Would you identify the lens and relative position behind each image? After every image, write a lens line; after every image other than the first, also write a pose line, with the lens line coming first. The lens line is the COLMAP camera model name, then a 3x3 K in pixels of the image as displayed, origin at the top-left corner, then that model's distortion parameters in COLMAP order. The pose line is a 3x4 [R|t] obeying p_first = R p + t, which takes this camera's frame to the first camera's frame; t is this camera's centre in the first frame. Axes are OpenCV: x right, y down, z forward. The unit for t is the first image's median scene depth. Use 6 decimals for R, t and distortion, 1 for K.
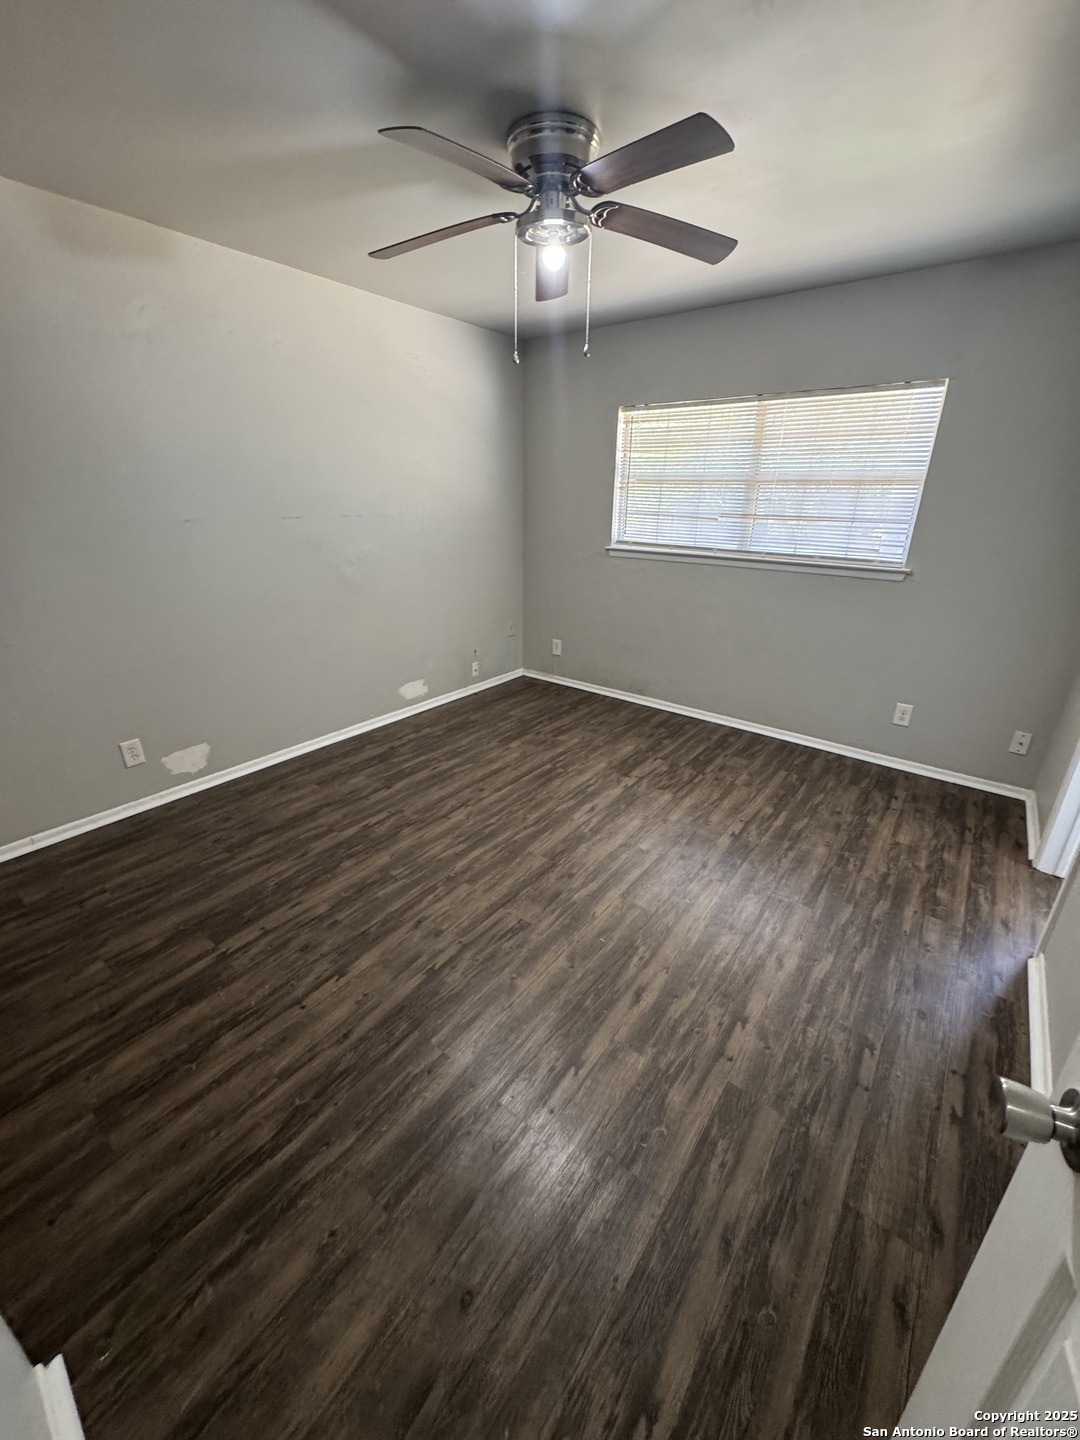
lens RADIAL K [[576.7, 0, 537.6], [0, 576.7, 721.0], [0, 0, 1]] dist [-0.000565, 0.000418]
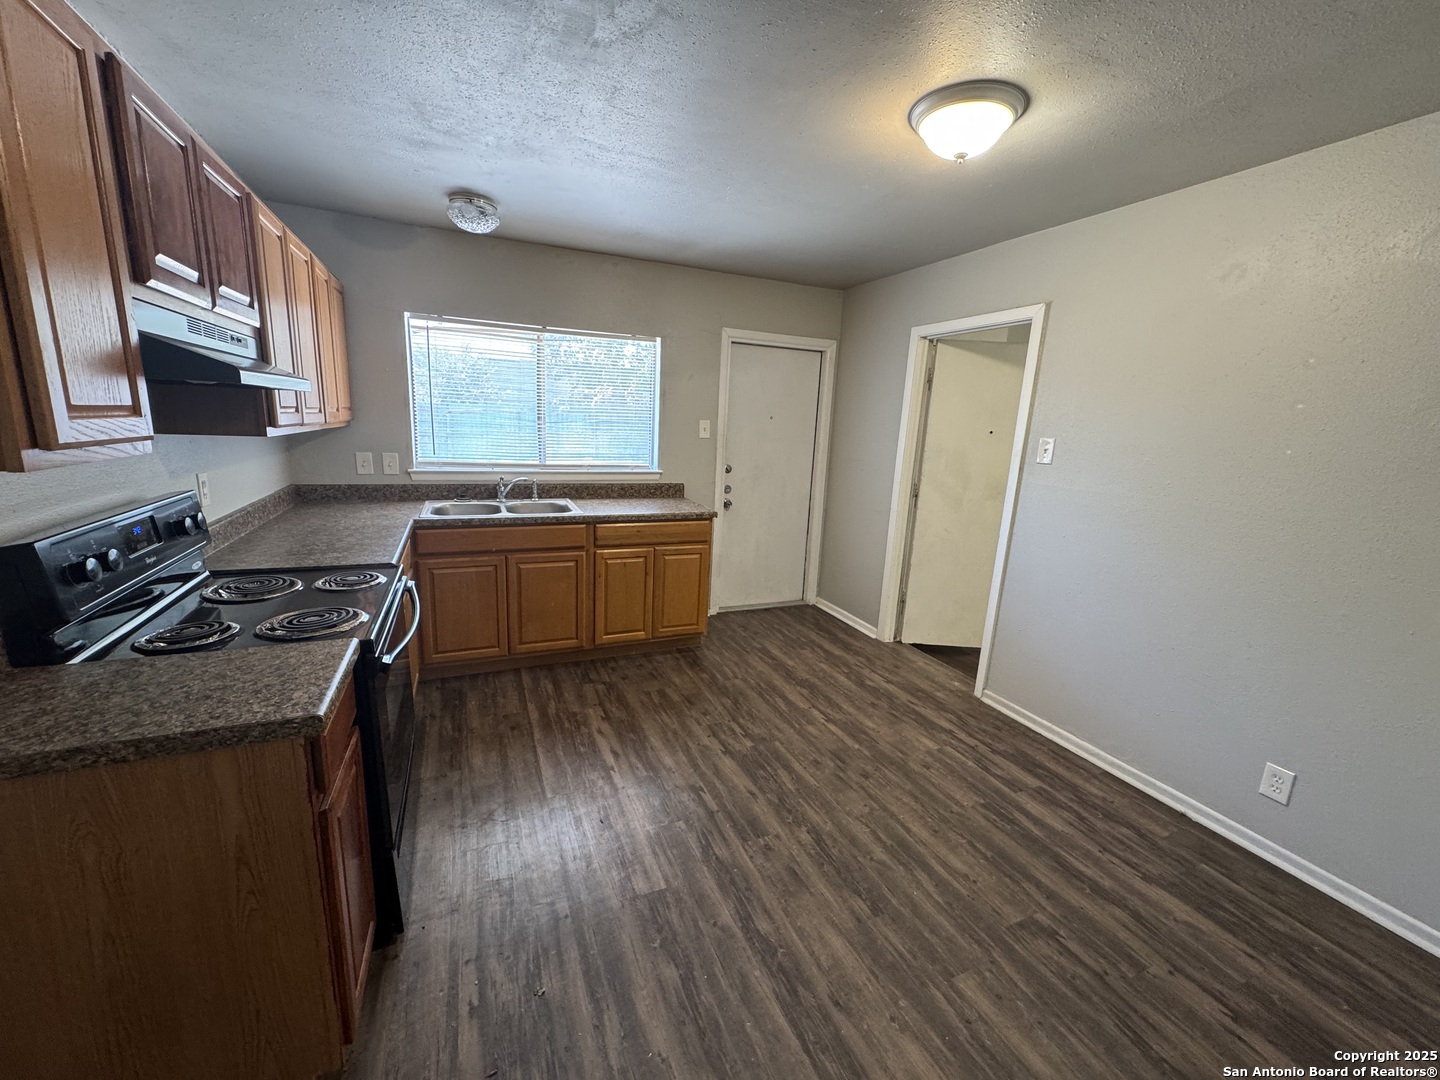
lens RADIAL K [[576.7, 0, 719.5], [0, 576.7, 545.0], [0, 0, 1]] dist [-0.000565, 0.000418]
pose [[0.485170, -0.175538, 0.856619, -0.324133], [0.280310, 0.959165, 0.037791, -0.040298], [-0.828273, 0.221784, 0.514563, 0.048530]]
